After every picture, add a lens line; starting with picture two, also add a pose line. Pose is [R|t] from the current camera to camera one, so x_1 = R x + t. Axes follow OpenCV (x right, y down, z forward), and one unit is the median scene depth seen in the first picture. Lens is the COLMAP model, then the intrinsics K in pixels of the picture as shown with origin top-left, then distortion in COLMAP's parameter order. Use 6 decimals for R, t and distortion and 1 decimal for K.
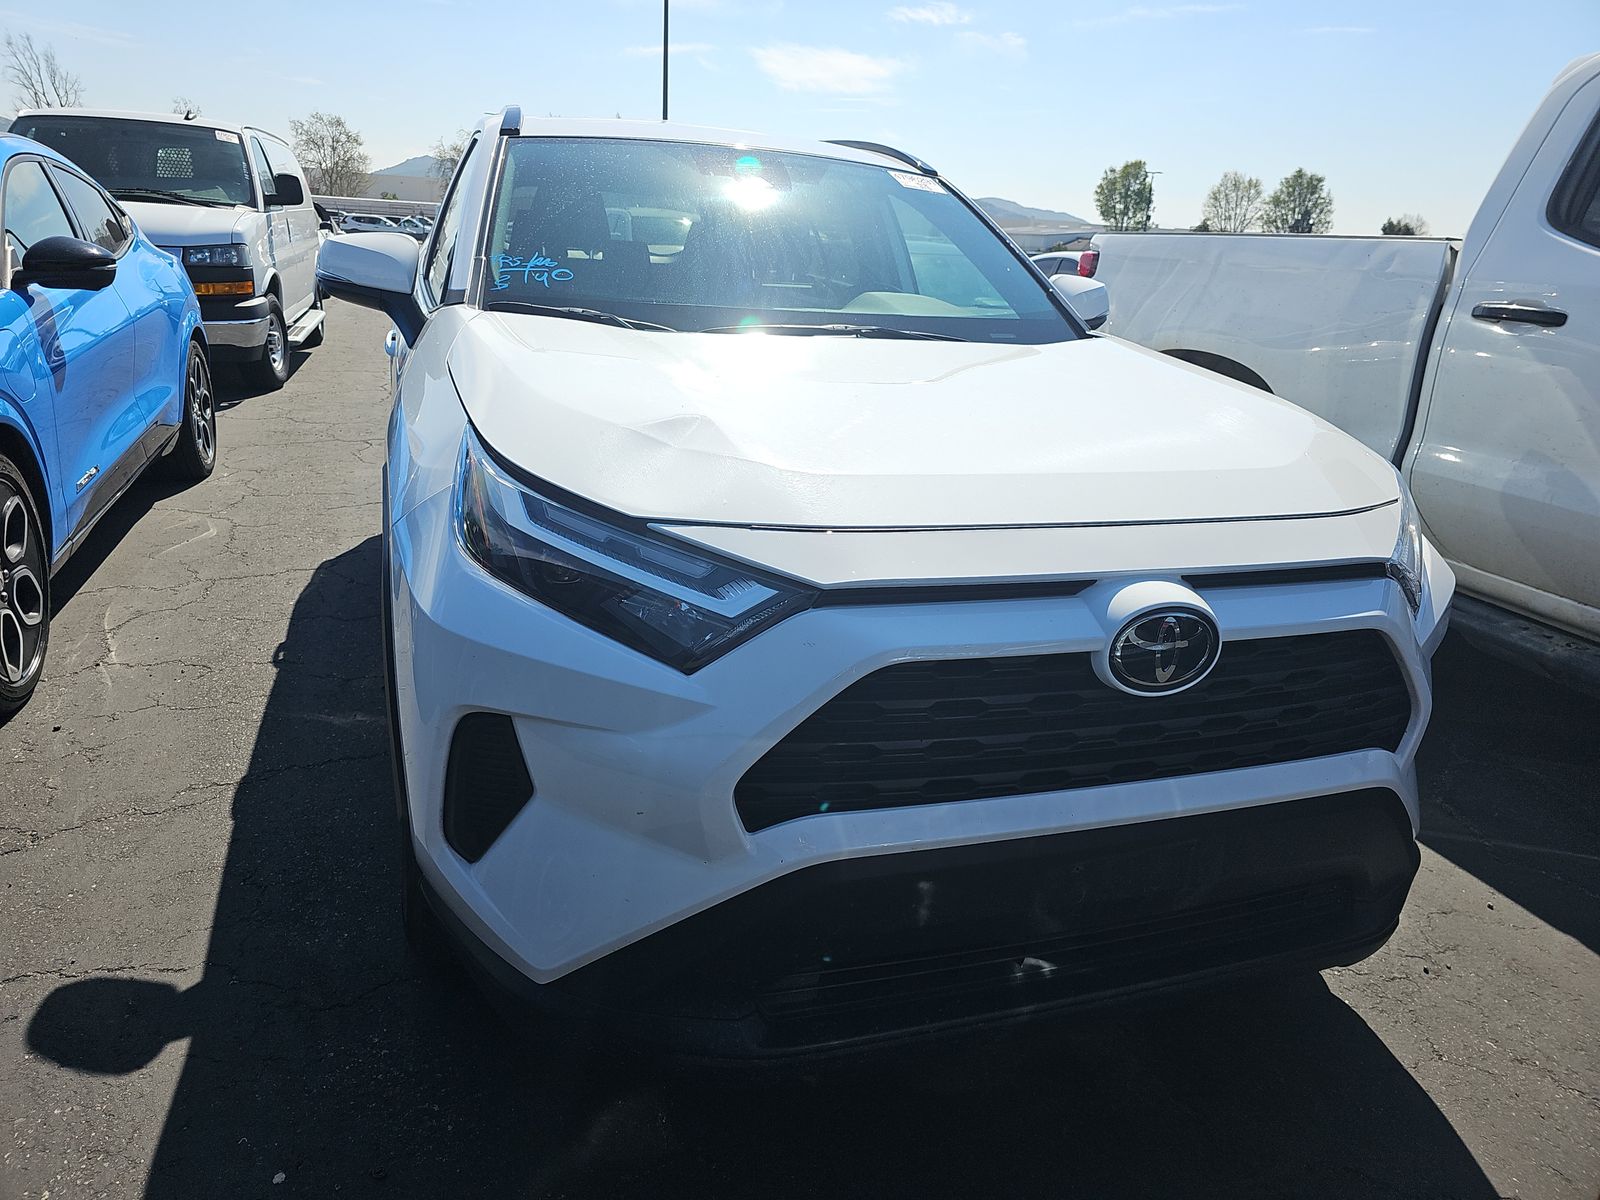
lens RADIAL K [[1127.2, 0, 719.3], [0, 1127.2, 563.5], [0, 0, 1]] dist [0.052619, -0.057802]
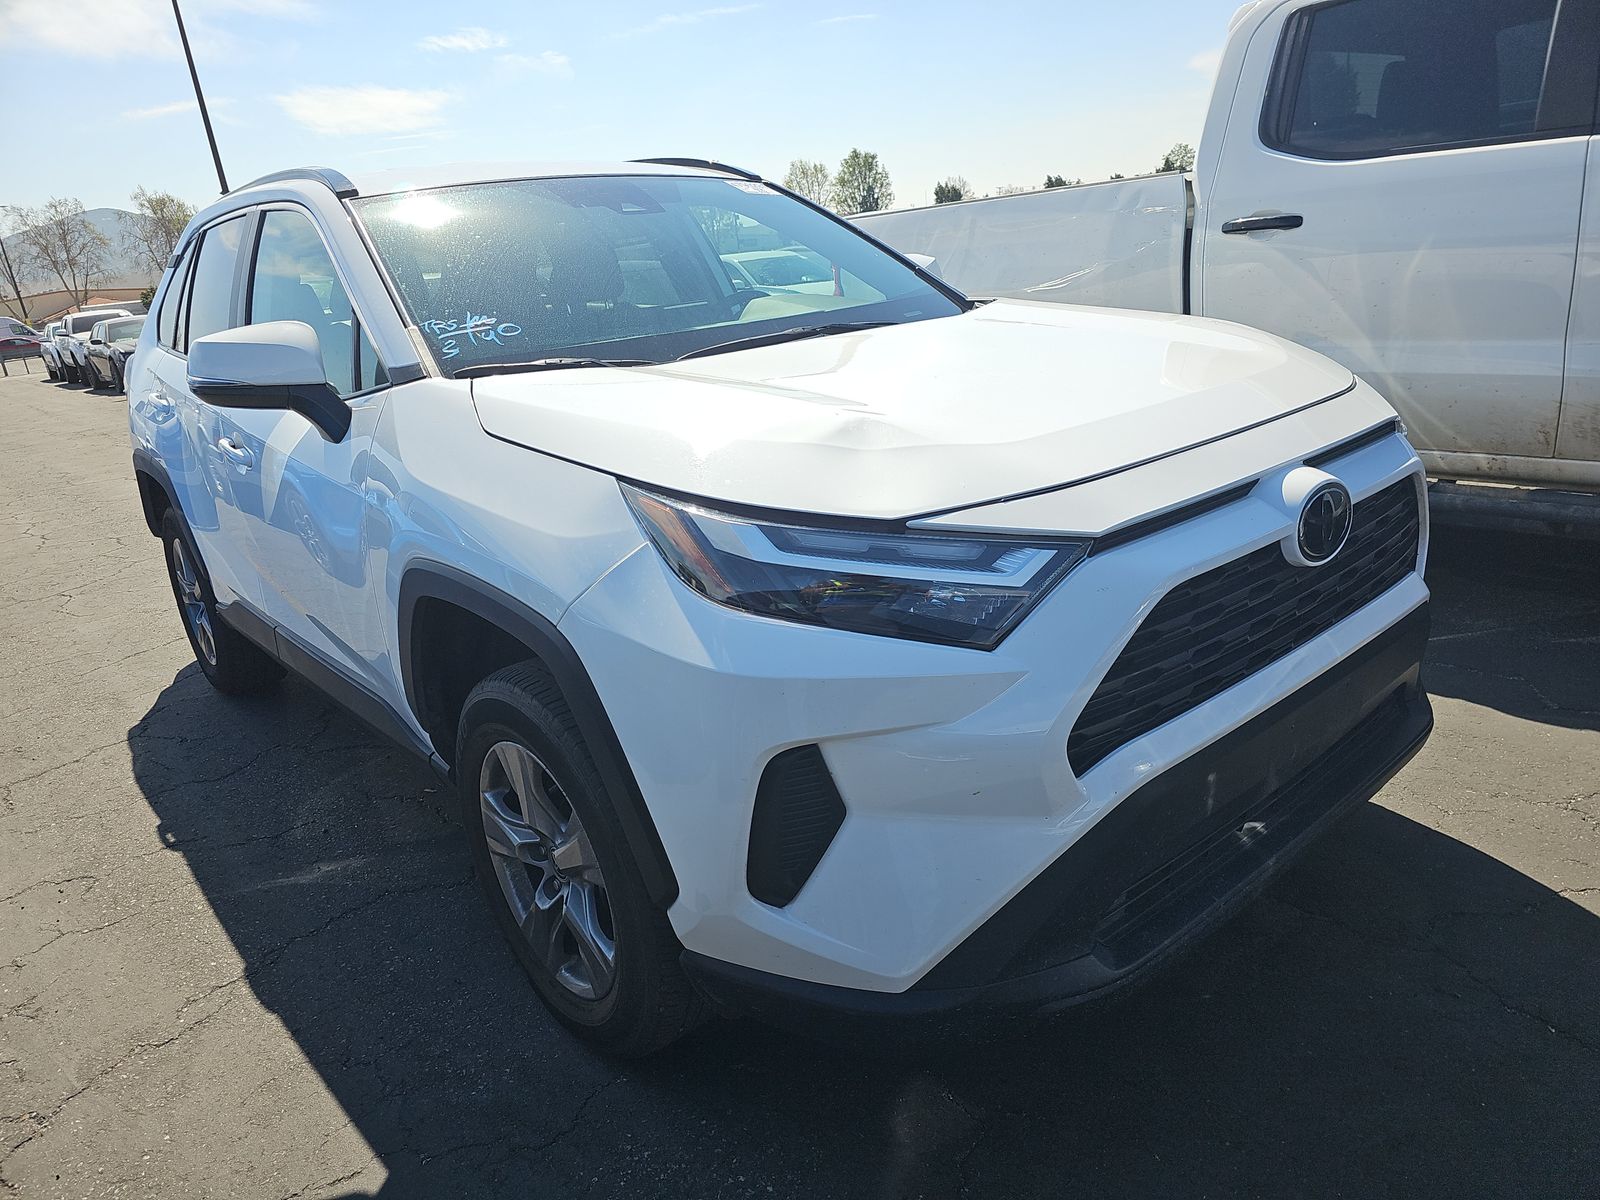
lens RADIAL K [[1143.6, 0, 771.0], [0, 1143.6, 601.7], [0, 0, 1]] dist [0.050076, -0.057586]
pose [[0.913348, -0.254890, 0.317532, -0.247996], [0.253085, 0.966269, 0.047674, -0.021864], [-0.318973, 0.036820, 0.947048, 0.026992]]
